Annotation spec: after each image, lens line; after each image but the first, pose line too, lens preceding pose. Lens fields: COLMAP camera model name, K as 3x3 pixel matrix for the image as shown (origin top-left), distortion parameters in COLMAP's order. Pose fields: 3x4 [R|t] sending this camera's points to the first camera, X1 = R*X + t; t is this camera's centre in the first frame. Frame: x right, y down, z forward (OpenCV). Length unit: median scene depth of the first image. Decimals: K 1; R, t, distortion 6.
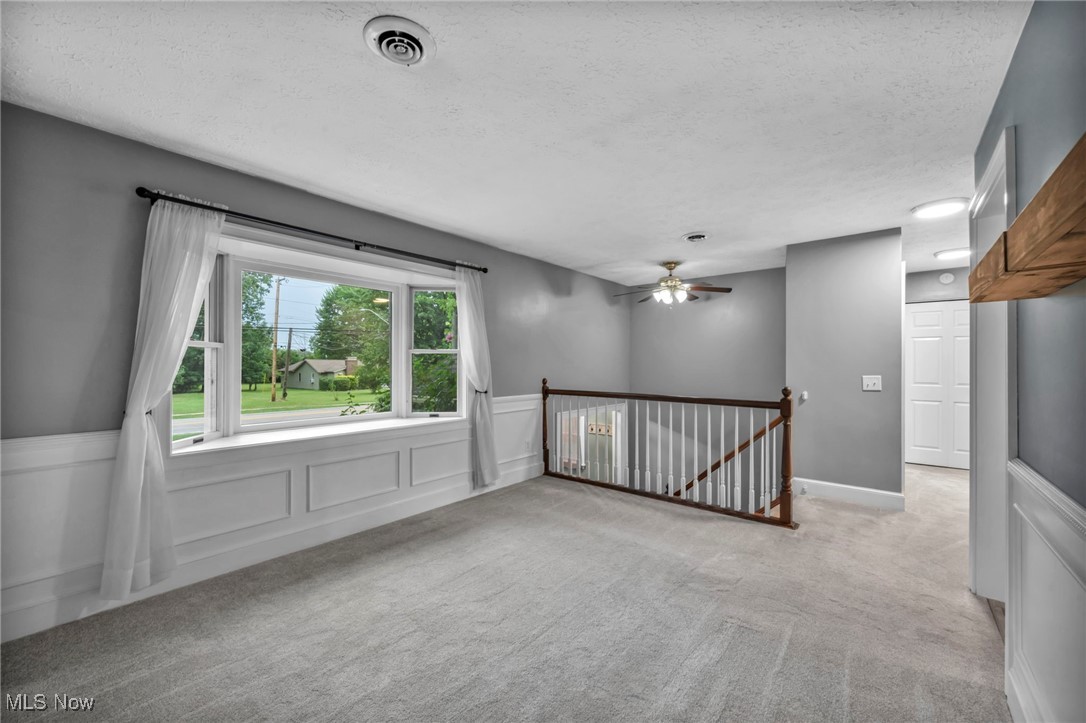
lens RADIAL K [[435.6, 0, 549.0], [0, 435.6, 363.6], [0, 0, 1]] dist [0.000799, 0.000034]
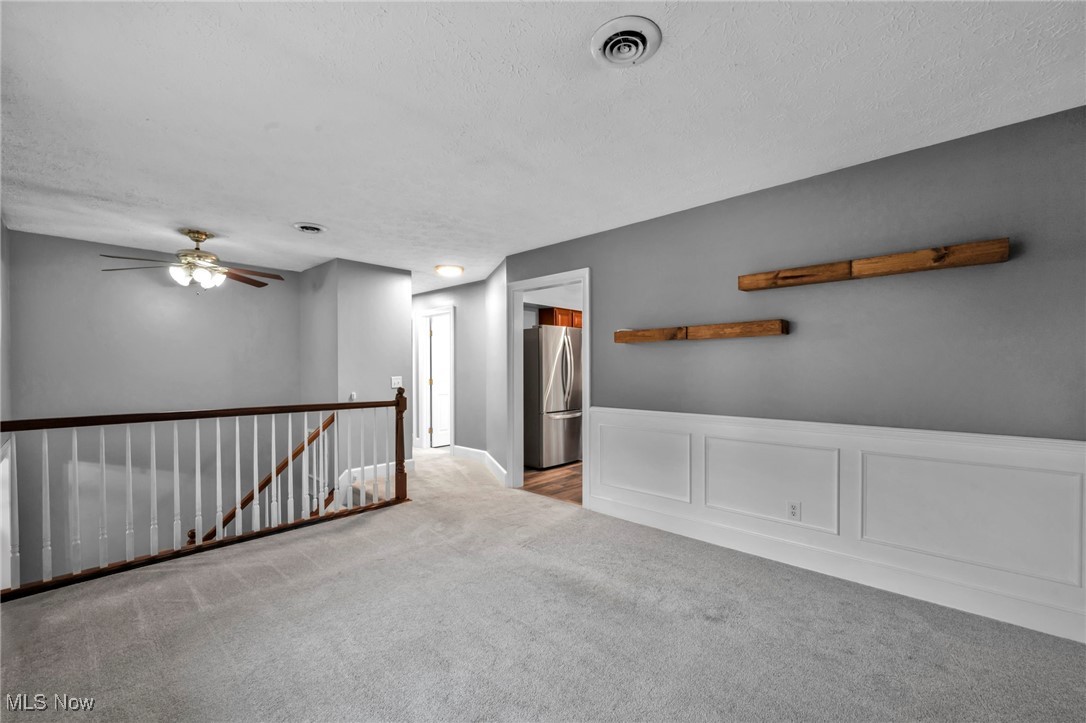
lens RADIAL K [[435.6, 0, 549.0], [0, 435.6, 368.6], [0, 0, 1]] dist [0.000799, 0.000034]
pose [[0.030051, -0.001487, 0.999547, -0.526476], [-0.004675, 0.999988, 0.001628, -0.002158], [-0.999537, -0.004722, 0.030044, 0.440813]]
